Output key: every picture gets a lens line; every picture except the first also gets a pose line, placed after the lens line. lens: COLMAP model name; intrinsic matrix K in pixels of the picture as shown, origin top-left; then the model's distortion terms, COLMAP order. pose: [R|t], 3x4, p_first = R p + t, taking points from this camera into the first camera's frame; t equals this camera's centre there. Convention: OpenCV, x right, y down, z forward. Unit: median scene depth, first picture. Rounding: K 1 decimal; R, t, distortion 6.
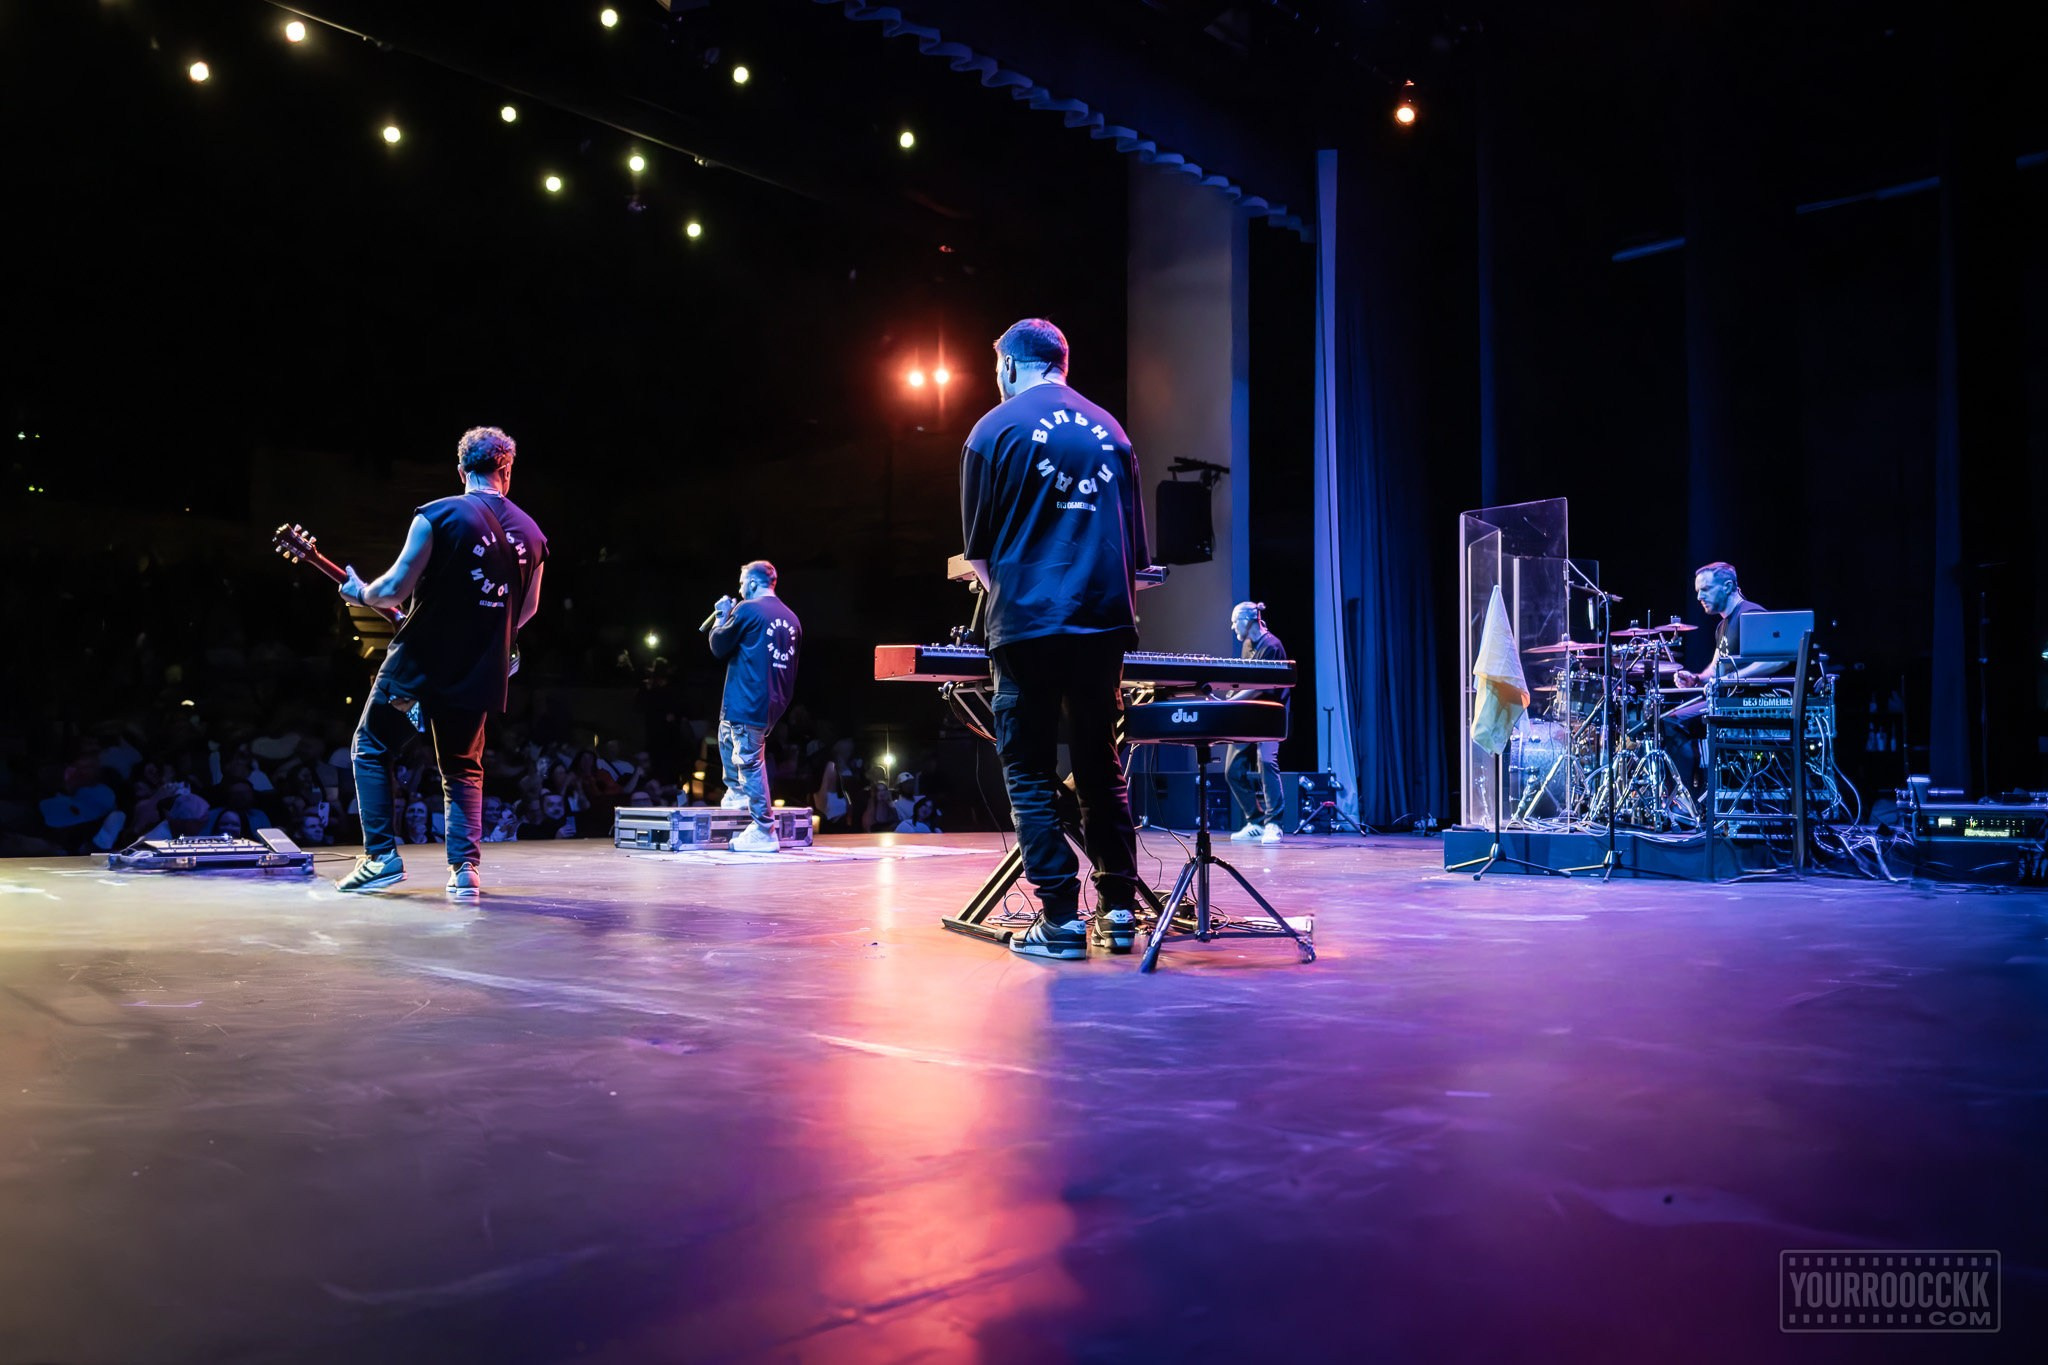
lens RADIAL K [[1459.4, 0, 1023.9], [0, 1459.4, 774.7], [0, 0, 1]] dist [-0.011278, 0.007738]
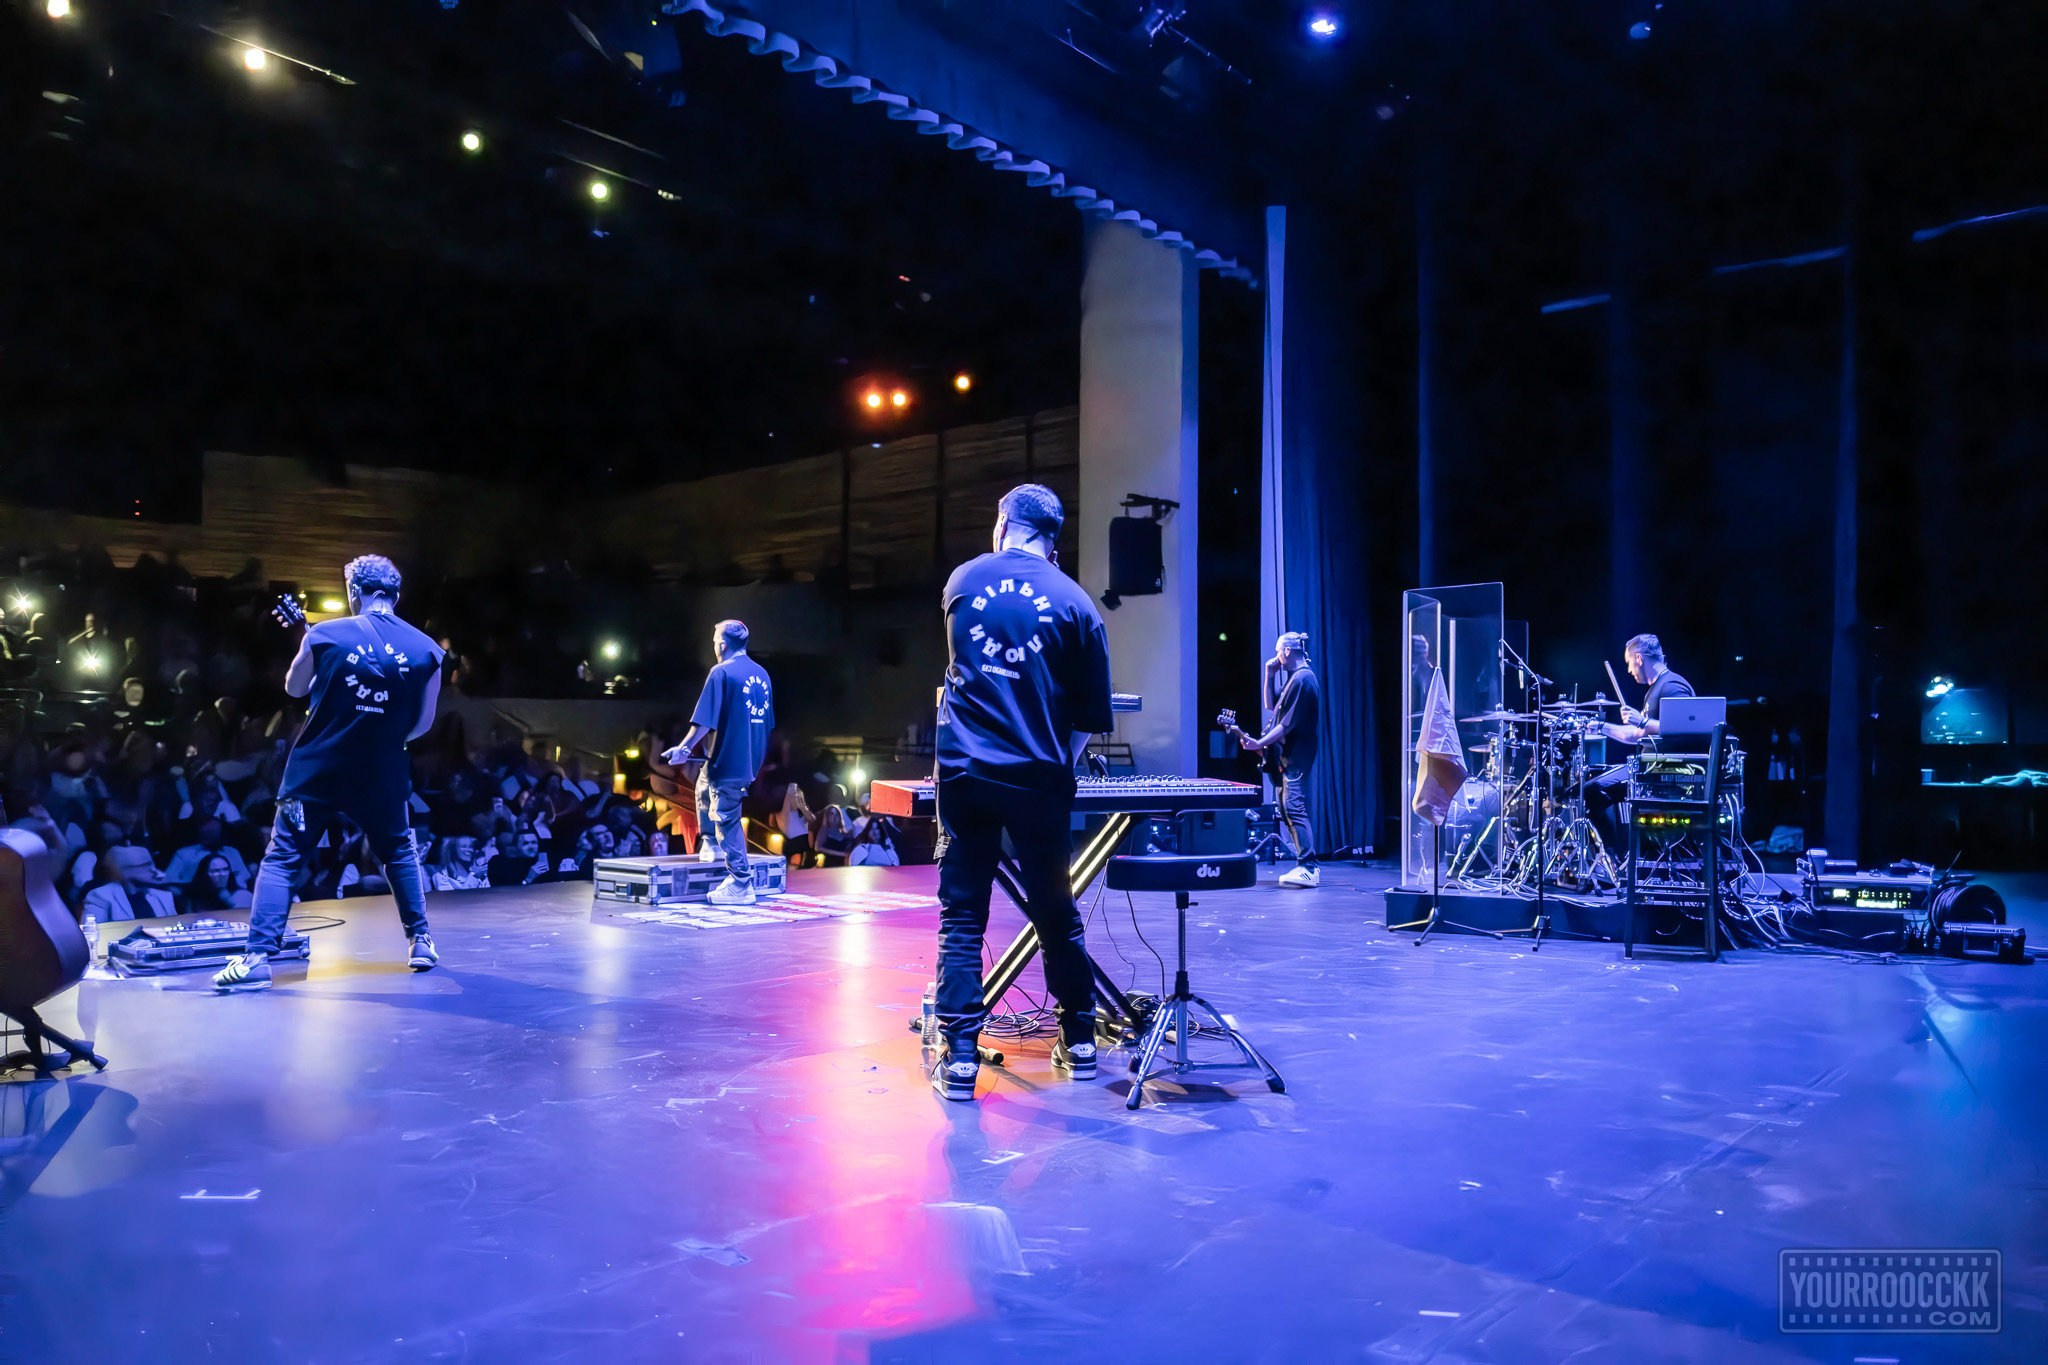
lens RADIAL K [[1459.4, 0, 1020.7], [0, 1459.4, 680.8], [0, 0, 1]] dist [-0.011278, 0.007738]
pose [[0.998350, 0.002227, 0.057384, -0.039483], [-0.003632, 0.999696, 0.024394, -0.135156], [-0.057313, -0.024562, 0.998054, -0.046285]]
